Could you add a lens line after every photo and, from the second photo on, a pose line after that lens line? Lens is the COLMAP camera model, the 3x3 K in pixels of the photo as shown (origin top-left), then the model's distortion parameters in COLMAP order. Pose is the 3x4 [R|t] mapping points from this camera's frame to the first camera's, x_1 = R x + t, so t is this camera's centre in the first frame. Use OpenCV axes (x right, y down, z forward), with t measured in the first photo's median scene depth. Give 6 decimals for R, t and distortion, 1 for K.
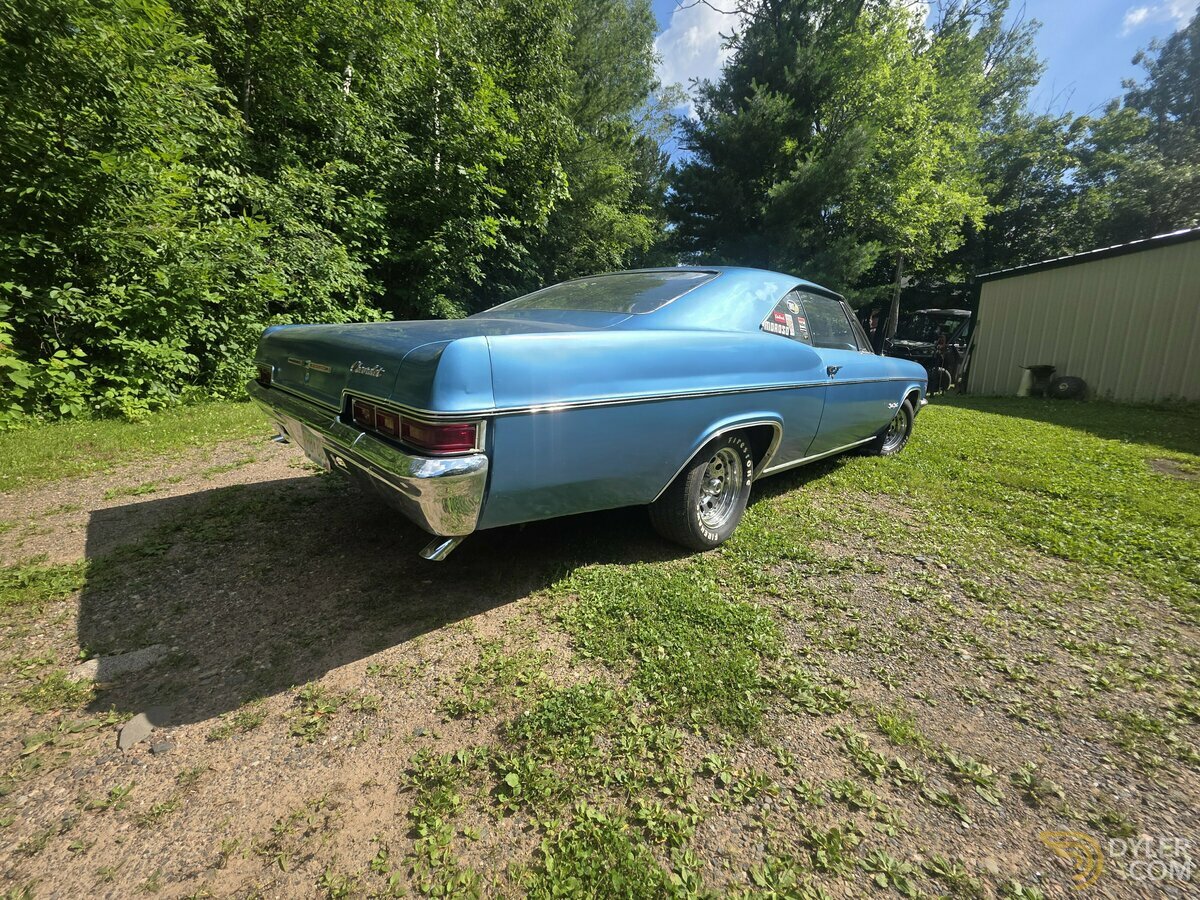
lens RADIAL K [[476.8, 0, 603.9], [0, 476.8, 453.0], [0, 0, 1]] dist [0.001456, 0.000037]
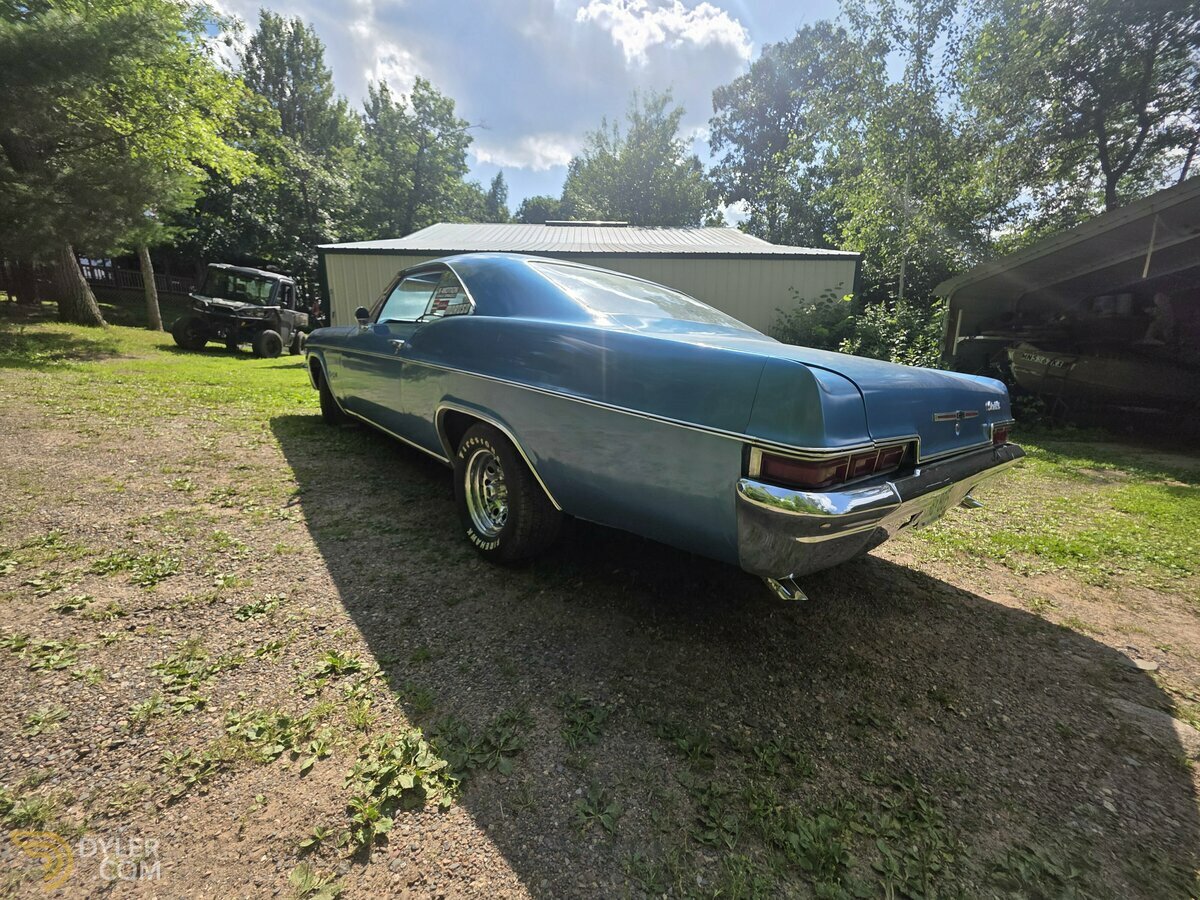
lens RADIAL K [[477.7, 0, 592.6], [0, 477.7, 446.2], [0, 0, 1]] dist [0.001544, -0.000284]
pose [[0.113334, -0.250779, 0.961387, -2.167686], [0.162048, 0.959331, 0.231139, -0.636390], [-0.980253, 0.129595, 0.149363, 2.111998]]
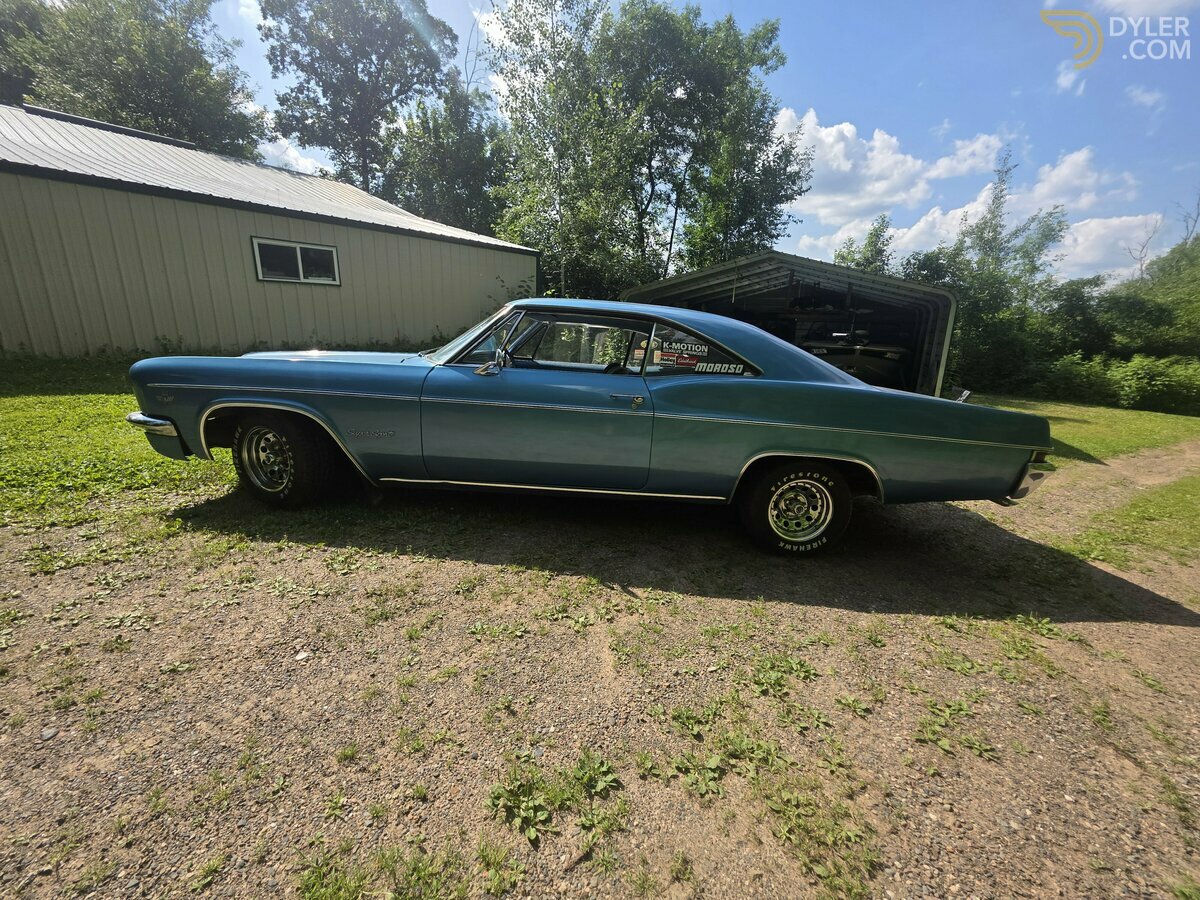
lens RADIAL K [[484.1, 0, 600.0], [0, 484.1, 450.0], [0, 0, 1]] dist [0.000902, 0.000299]
pose [[-0.686335, -0.262574, 0.678233, -1.470647], [0.050844, 0.912949, 0.404894, -1.398113], [-0.725506, 0.312377, -0.613238, 4.766216]]
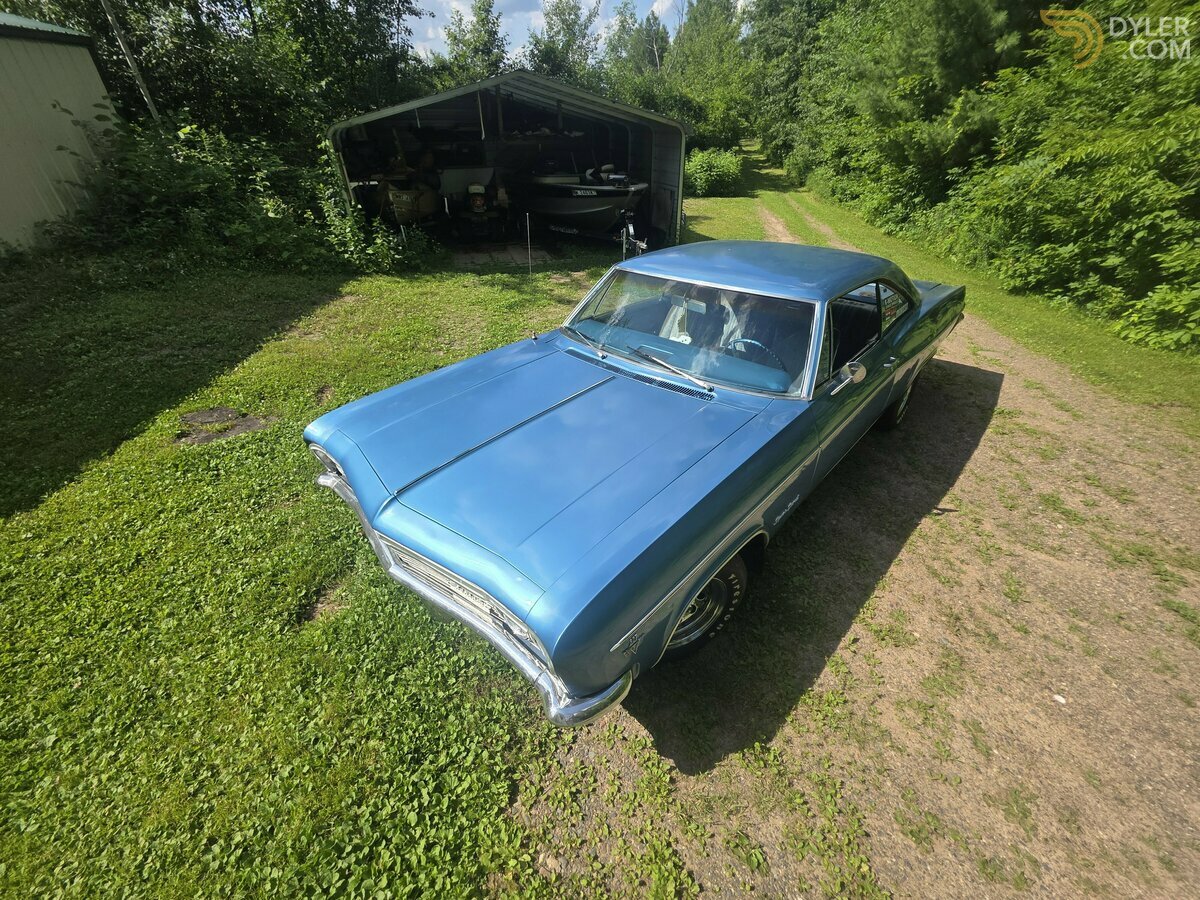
lens RADIAL K [[476.8, 0, 603.9], [0, 476.8, 453.0], [0, 0, 1]] dist [0.001456, 0.000037]
pose [[-0.998078, -0.042493, -0.045103, 1.498382], [-0.061954, 0.699173, 0.712263, -2.030714], [0.001268, 0.713688, -0.700462, 5.259444]]
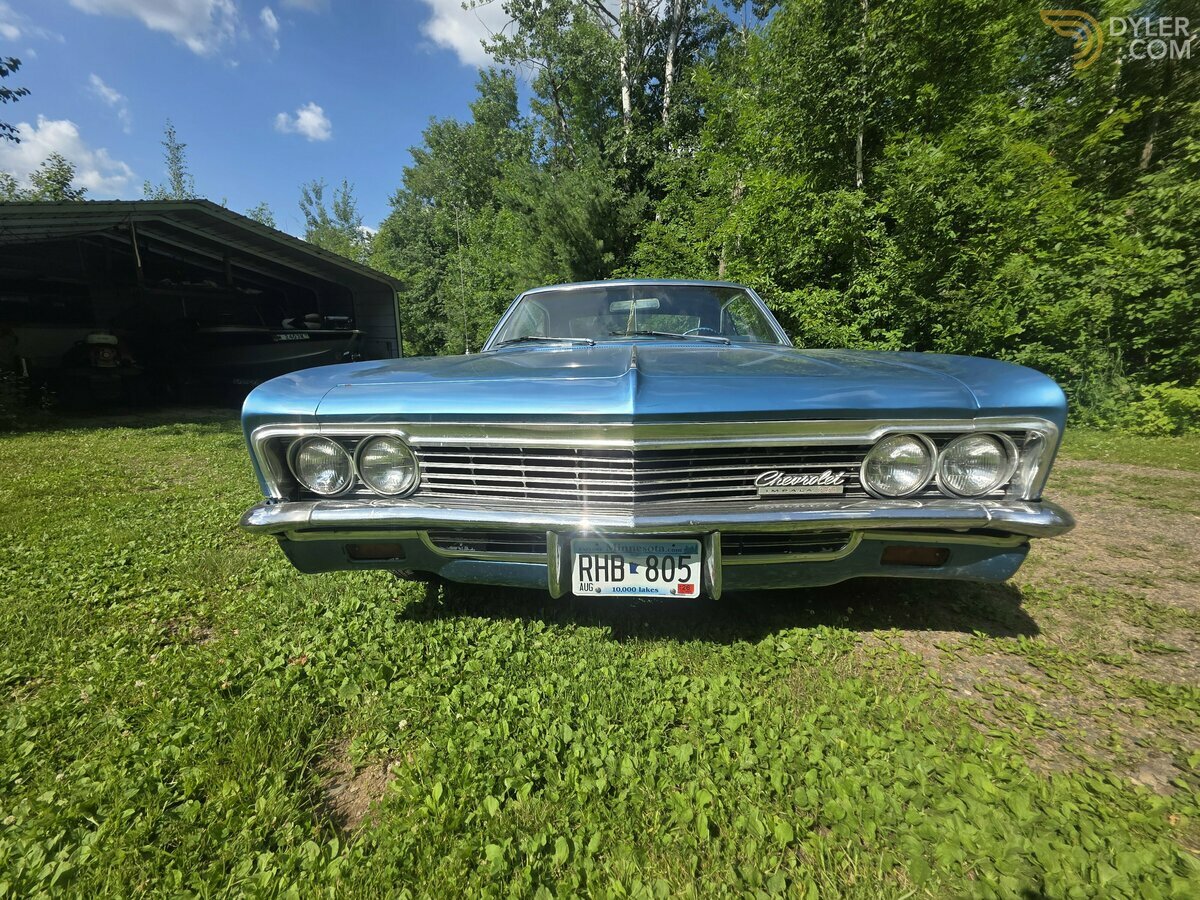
lens RADIAL K [[484.2, 0, 602.5], [0, 484.2, 452.4], [0, 0, 1]] dist [0.001932, -0.000530]
pose [[-0.767497, 0.064206, -0.637829, 2.667246], [-0.184920, 0.930502, 0.316181, -0.990963], [0.613802, 0.360615, -0.702284, 4.976952]]
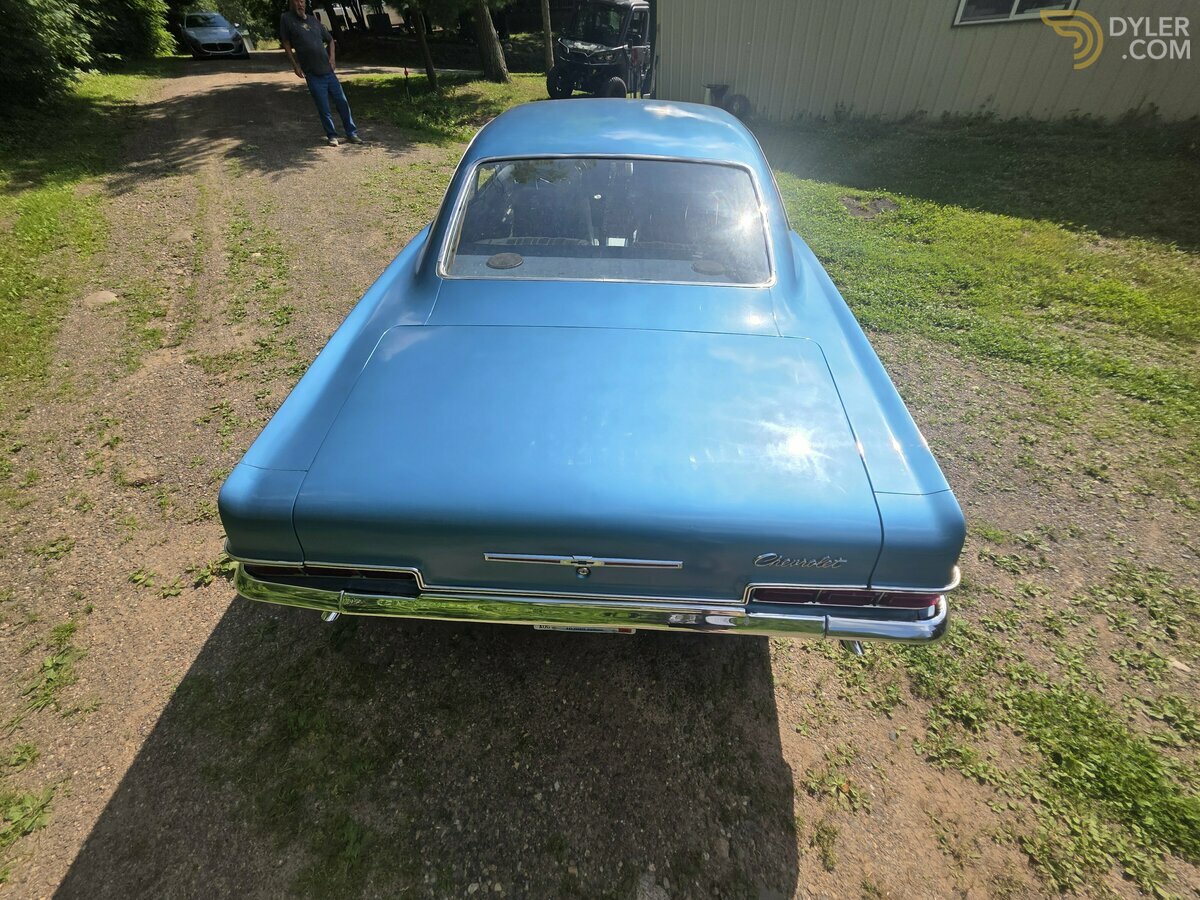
lens RADIAL K [[467.4, 0, 608.1], [0, 467.4, 436.1], [0, 0, 1]] dist [0.001769, 0.000339]
pose [[0.747189, -0.484093, 0.455372, -1.105058], [0.193573, 0.813977, 0.547696, -0.982237], [-0.635798, -0.321084, 0.701902, 0.753108]]
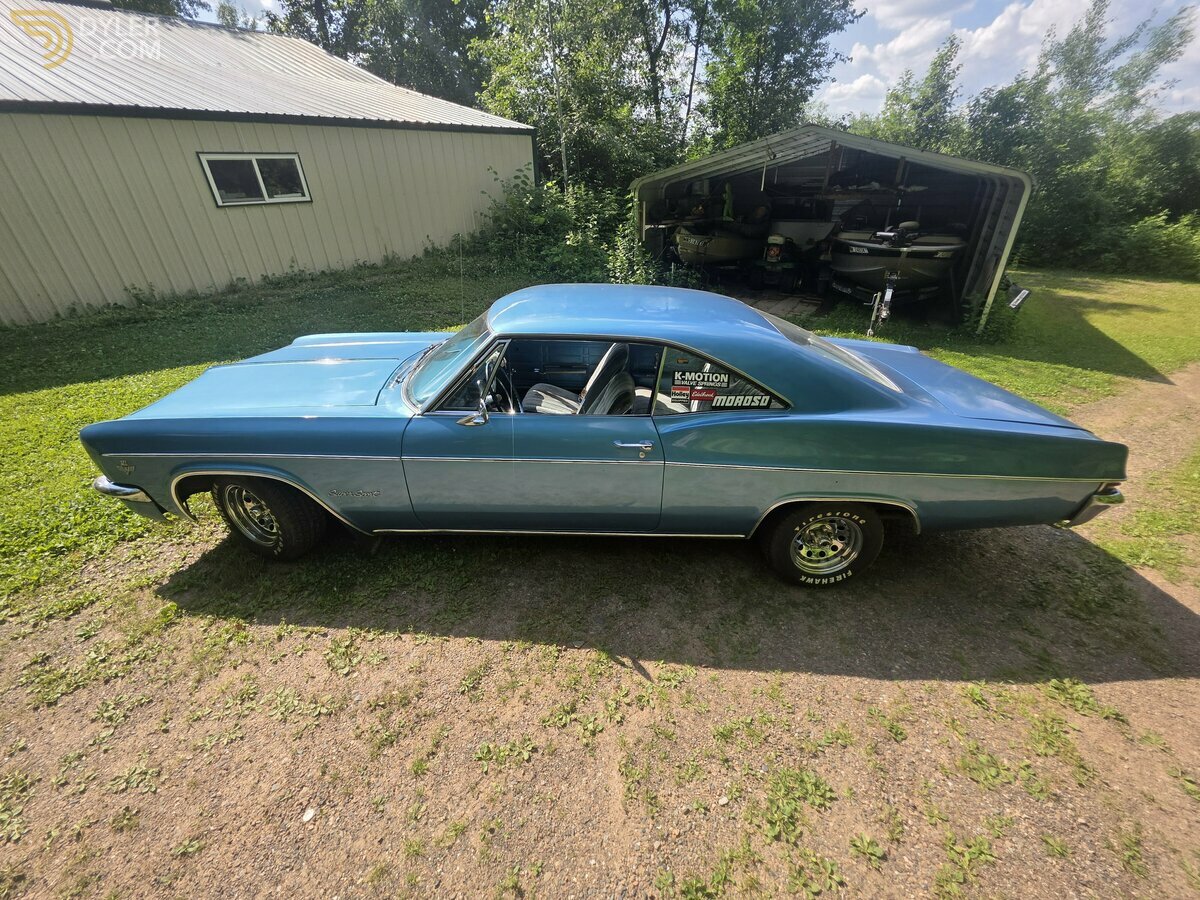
lens RADIAL K [[484.2, 0, 602.5], [0, 484.2, 452.4], [0, 0, 1]] dist [0.001932, -0.000530]
pose [[-0.677624, -0.402322, 0.615600, -1.116873], [0.104461, 0.775940, 0.622097, -1.899493], [-0.727952, 0.485854, -0.483769, 4.294698]]
